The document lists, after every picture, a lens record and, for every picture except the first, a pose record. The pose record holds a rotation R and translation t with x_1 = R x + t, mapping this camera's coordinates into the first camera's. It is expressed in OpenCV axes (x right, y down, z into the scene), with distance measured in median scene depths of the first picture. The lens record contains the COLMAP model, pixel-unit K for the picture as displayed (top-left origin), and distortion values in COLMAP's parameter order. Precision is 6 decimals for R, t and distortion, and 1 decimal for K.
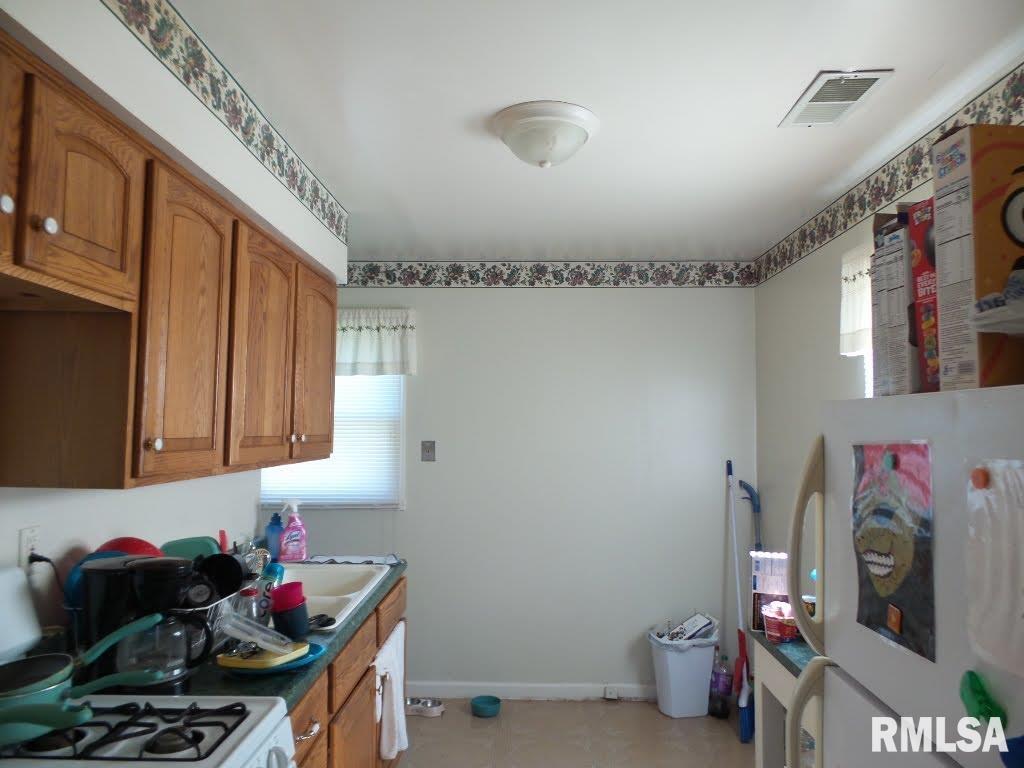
lens RADIAL K [[706.4, 0, 511.1], [0, 706.4, 387.5], [0, 0, 1]] dist [-0.002064, 0.002100]
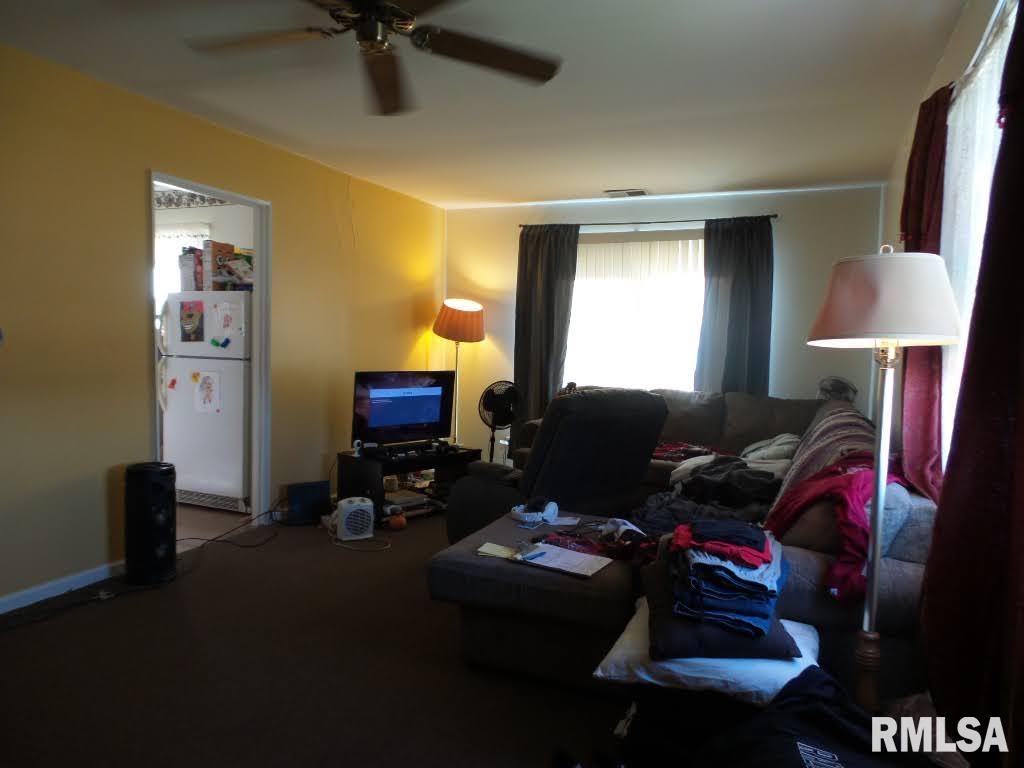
lens RADIAL K [[706.4, 0, 511.1], [0, 706.4, 387.5], [0, 0, 1]] dist [-0.002064, 0.002100]
pose [[0.352365, -0.057396, 0.934101, -1.345660], [-0.075656, 0.993104, 0.089560, 0.028948], [-0.932800, -0.102229, 0.345592, -1.146123]]
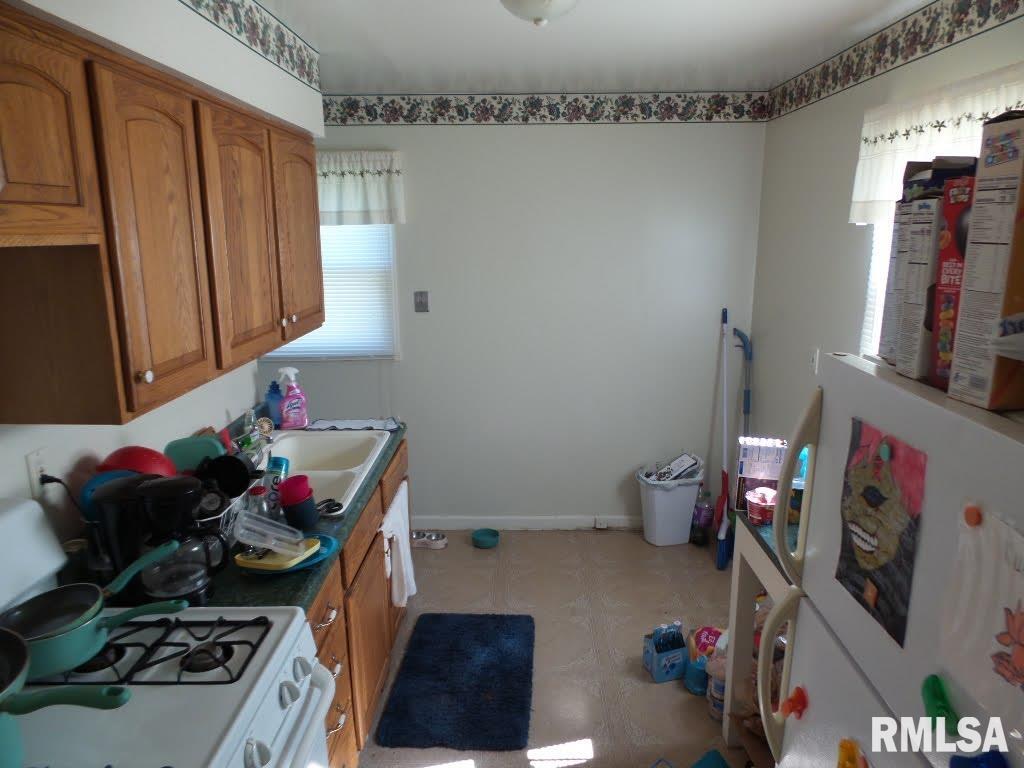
lens RADIAL K [[706.4, 0, 511.1], [0, 706.4, 387.5], [0, 0, 1]] dist [-0.002064, 0.002100]
pose [[0.999868, -0.014747, 0.006814, -0.000932], [0.012237, 0.959593, 0.281125, -0.113290], [-0.010684, -0.281004, 0.959647, 0.028703]]
